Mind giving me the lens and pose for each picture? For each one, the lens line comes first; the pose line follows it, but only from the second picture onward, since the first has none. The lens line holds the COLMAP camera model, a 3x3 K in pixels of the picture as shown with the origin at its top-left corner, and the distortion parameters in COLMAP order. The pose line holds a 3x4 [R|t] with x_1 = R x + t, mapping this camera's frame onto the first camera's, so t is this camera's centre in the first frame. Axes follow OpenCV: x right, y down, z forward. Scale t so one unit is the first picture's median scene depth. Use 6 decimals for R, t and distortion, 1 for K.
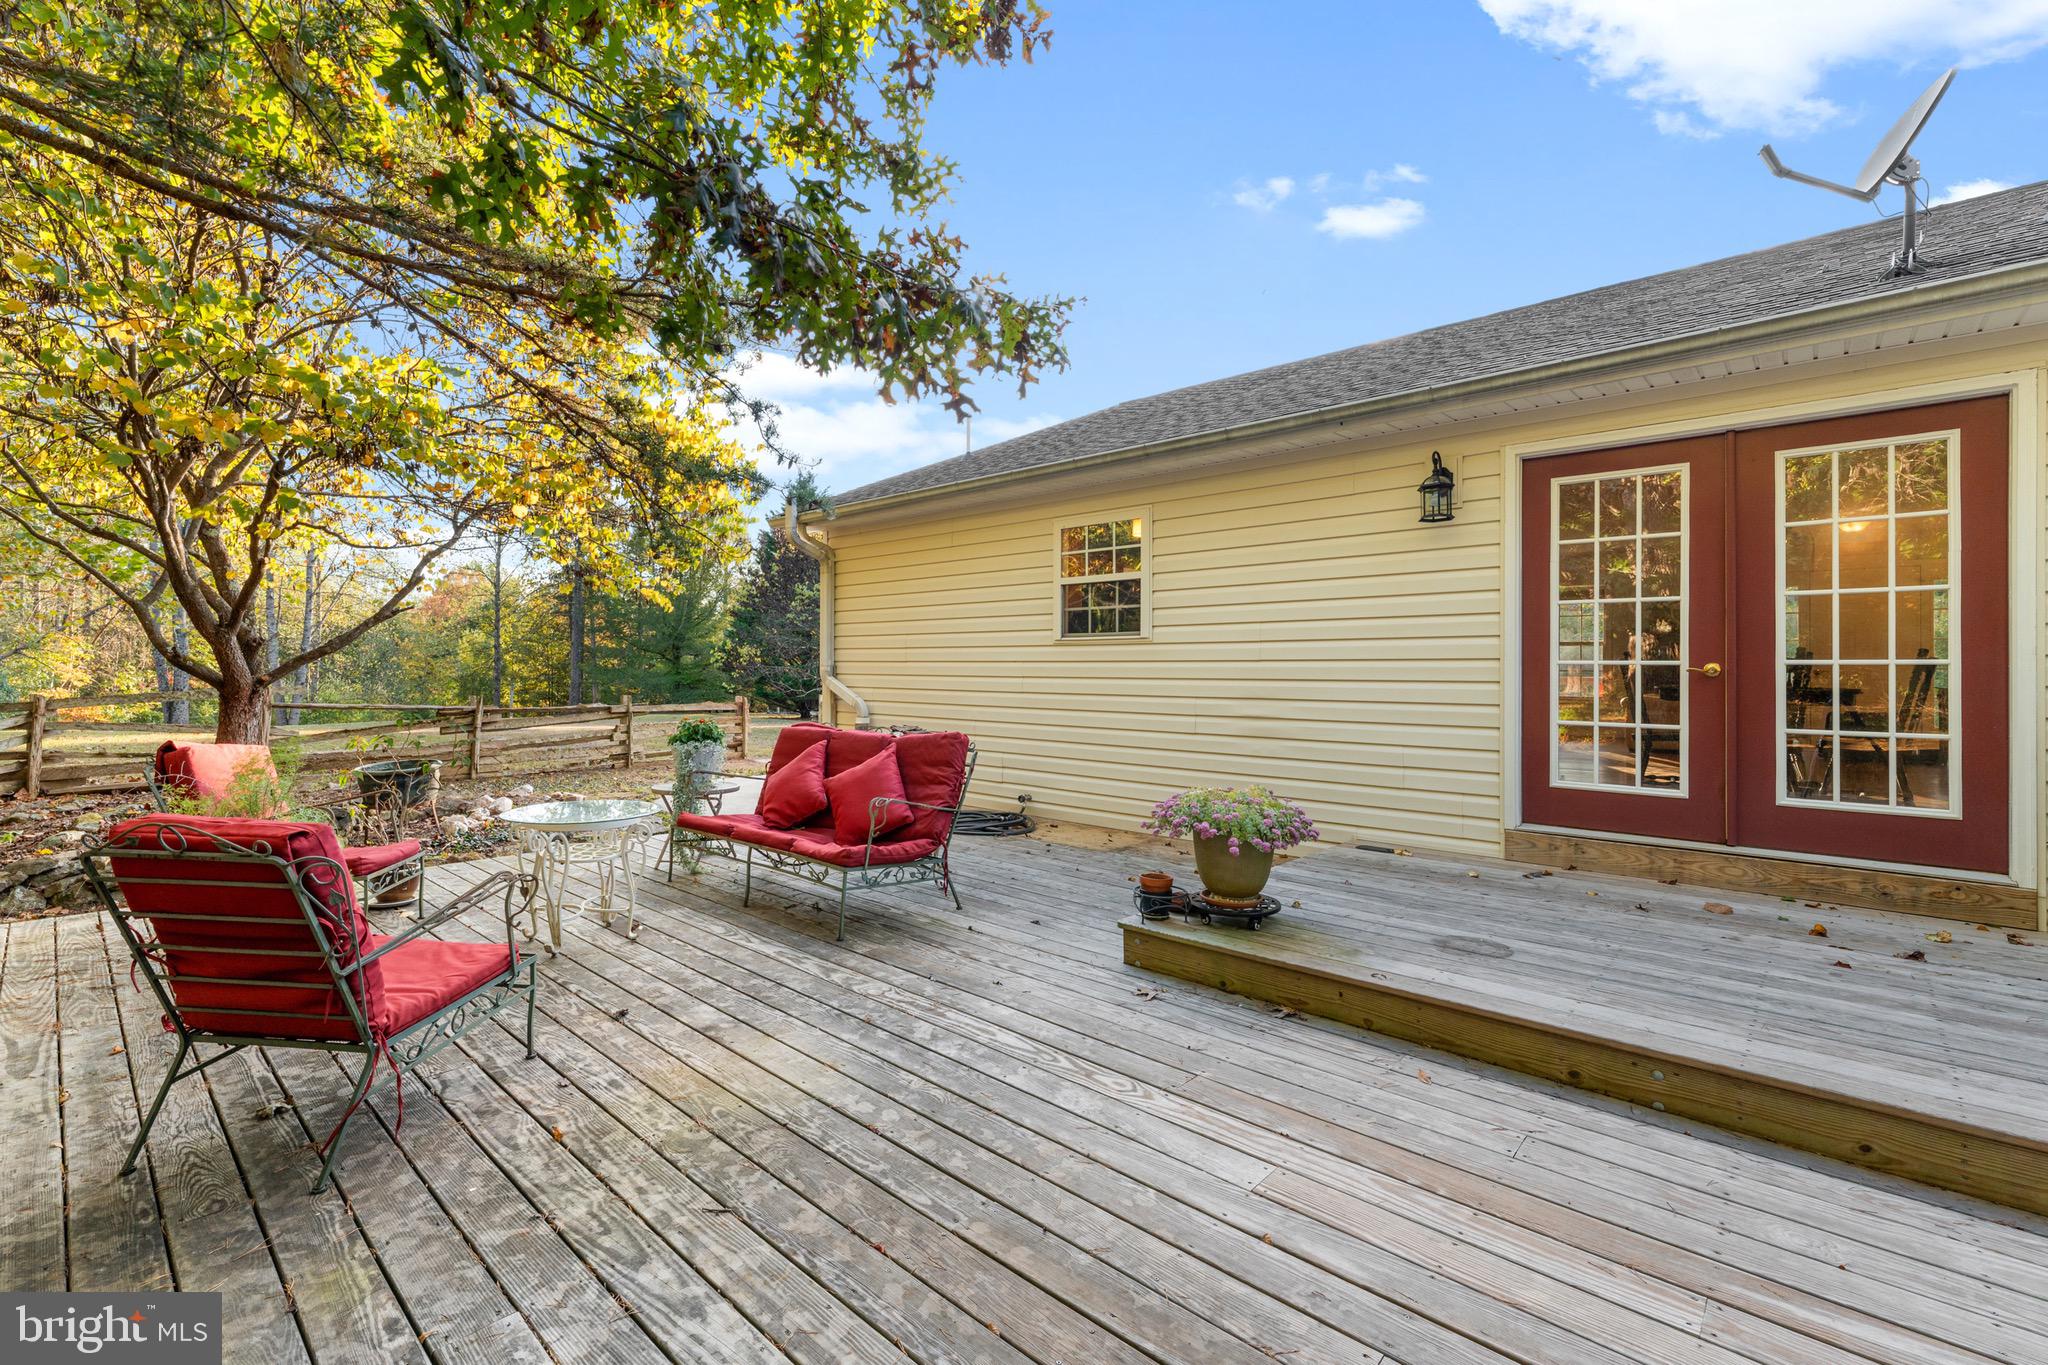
lens RADIAL K [[880.9, 0, 1024.0], [0, 880.9, 682.5], [0, 0, 1]] dist [-0.002977, -0.000806]
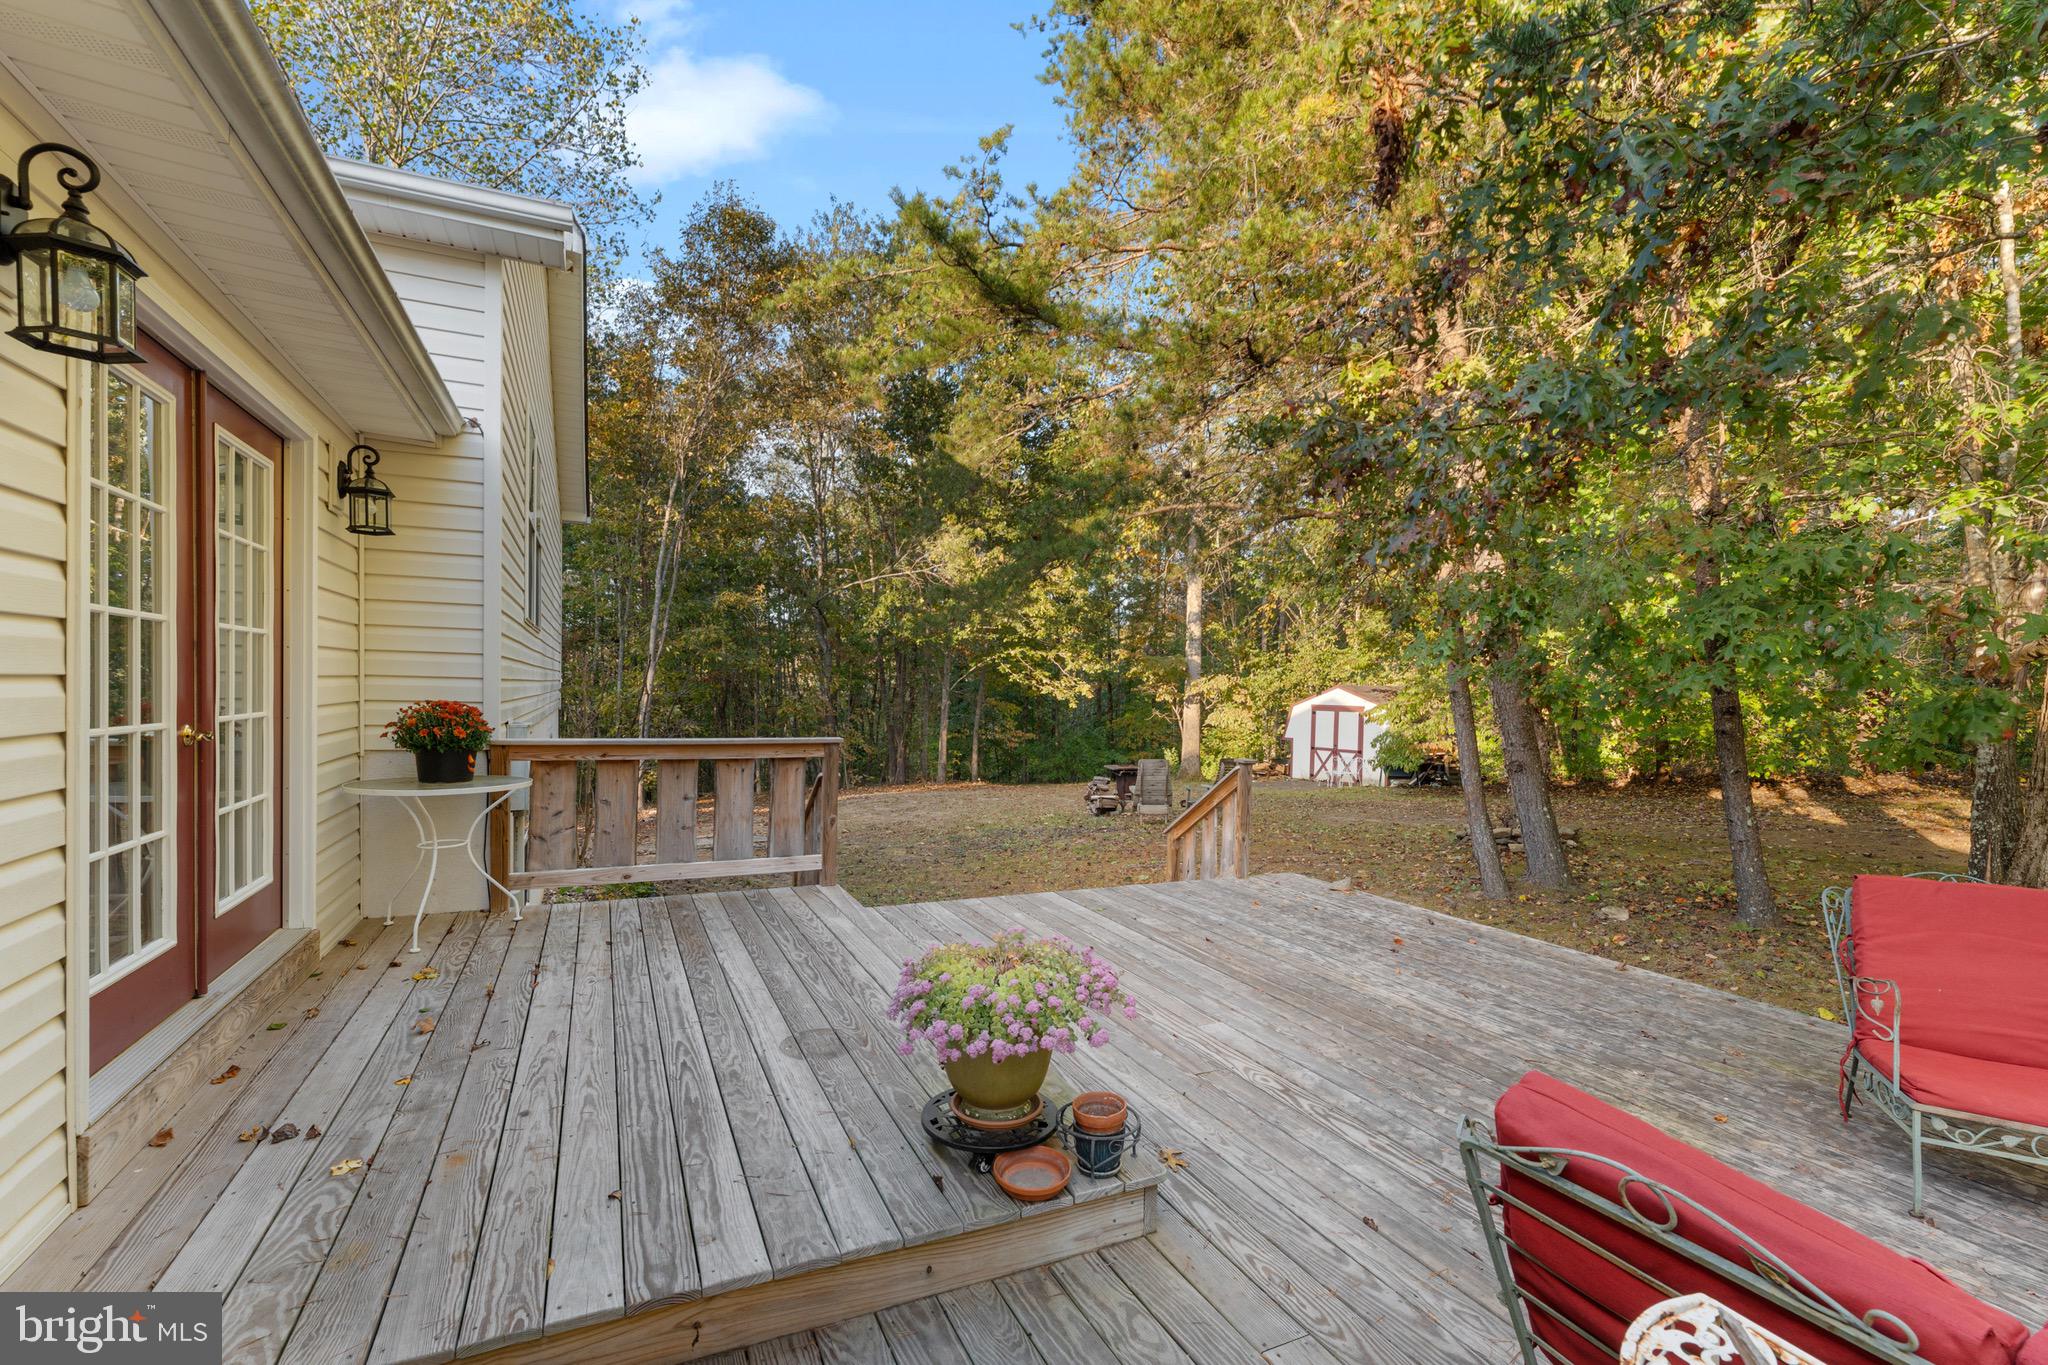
lens RADIAL K [[900.4, 0, 1024.0], [0, 900.4, 682.5], [0, 0, 1]] dist [-0.000321, -0.000210]
pose [[-0.922542, -0.020373, 0.385360, -0.030442], [-0.018932, 0.999792, 0.007533, -0.060023], [-0.385433, -0.000346, -0.922736, 1.168432]]
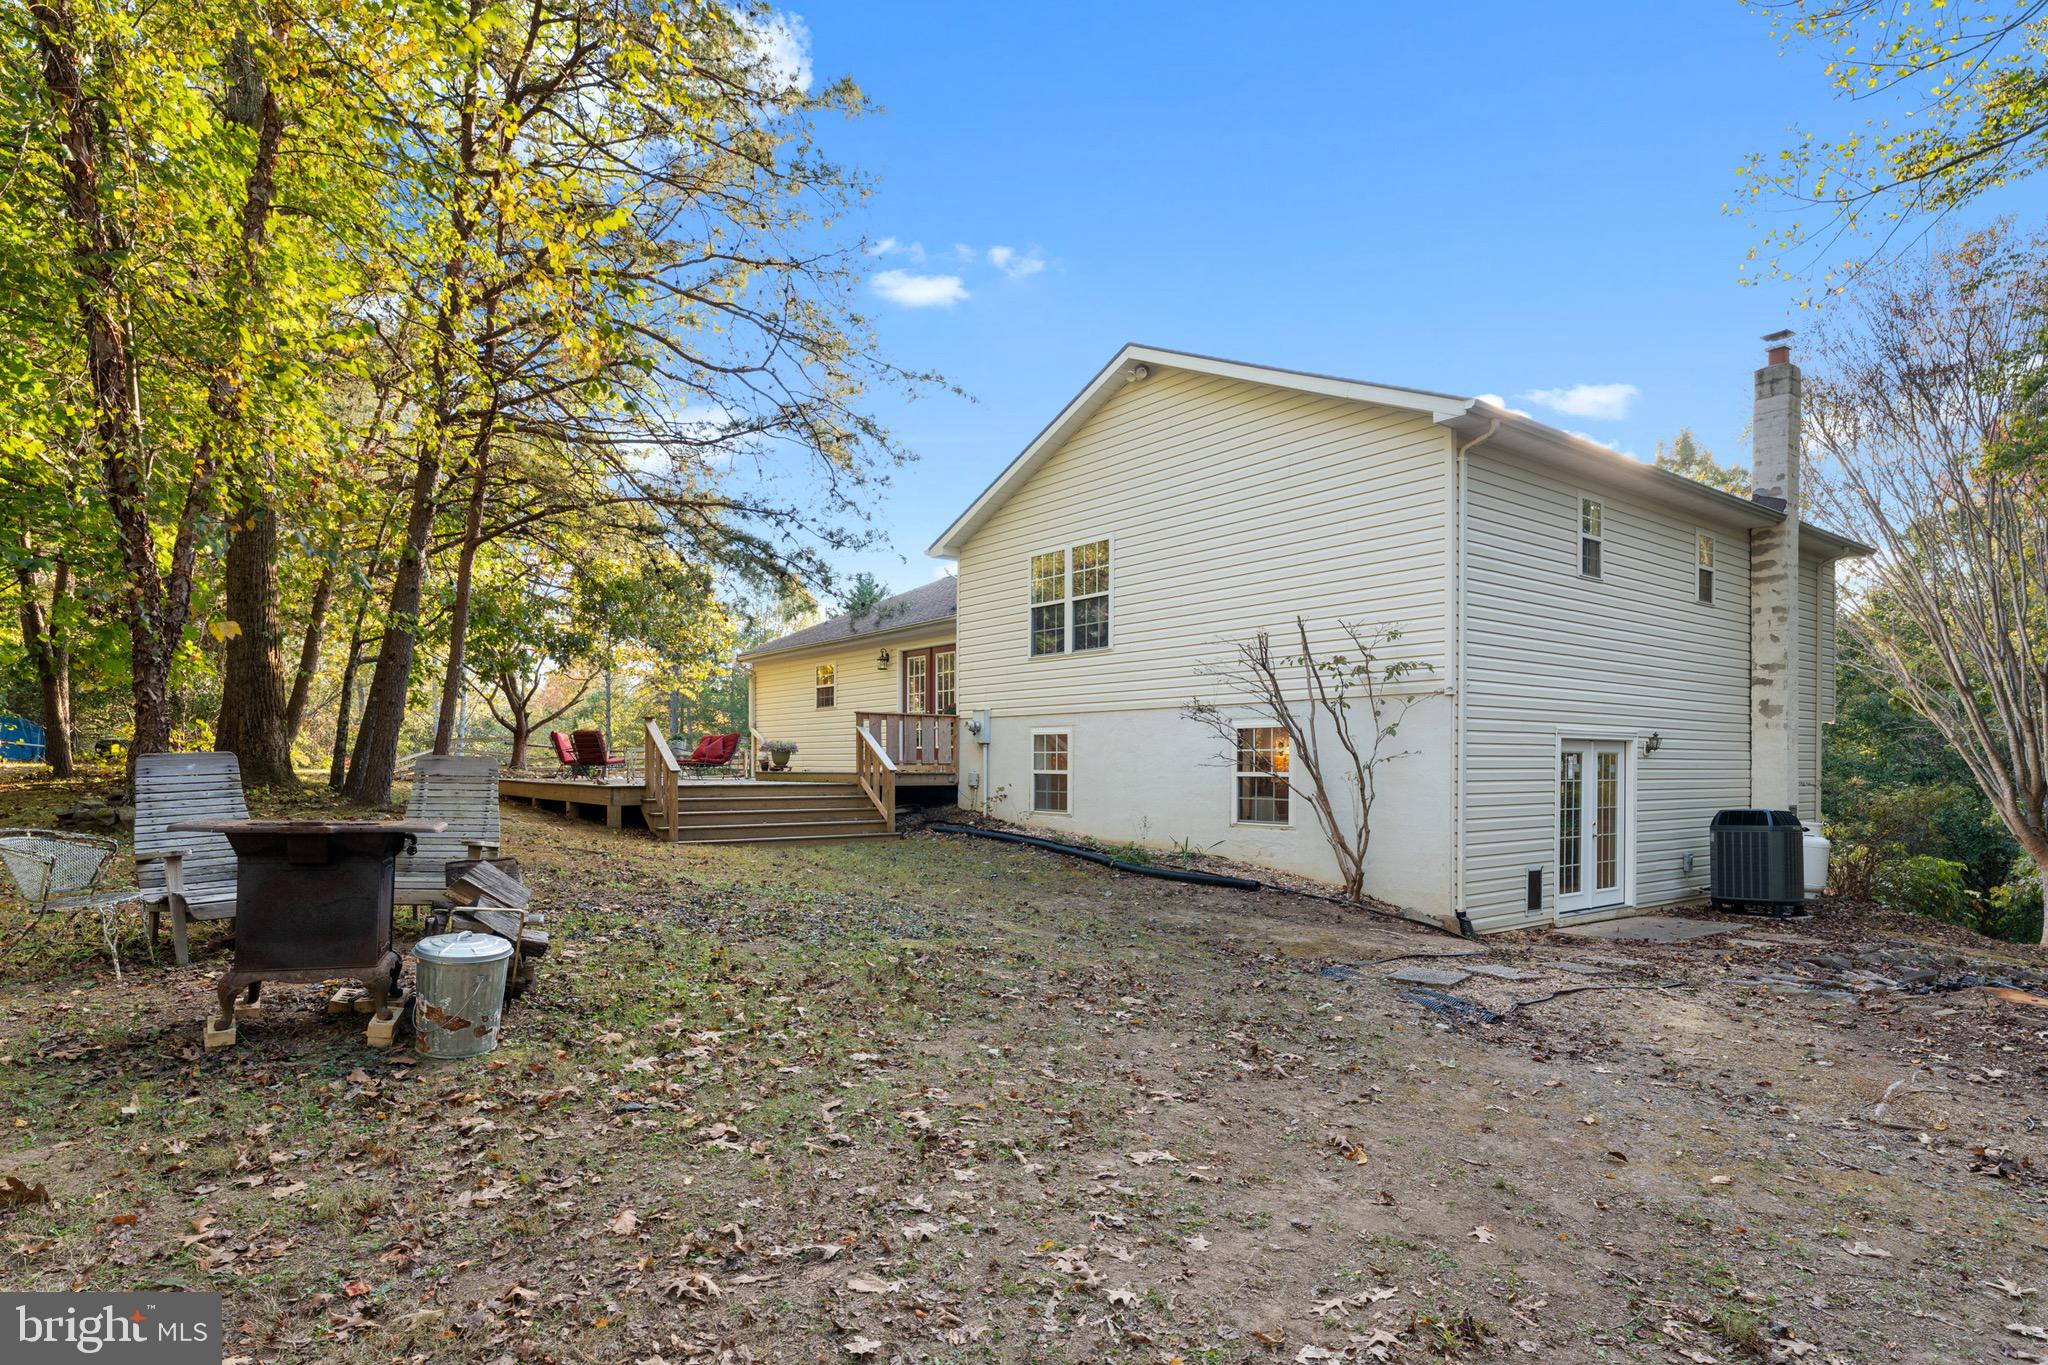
lens RADIAL K [[1104.8, 0, 1024.9], [0, 1104.8, 779.2], [0, 0, 1]] dist [-0.001763, -0.000767]
pose [[0.984756, -0.000079, -0.173939, 1.580480], [-0.000813, 0.999987, -0.005056, 0.228305], [0.173937, 0.005120, 0.984744, -2.751696]]
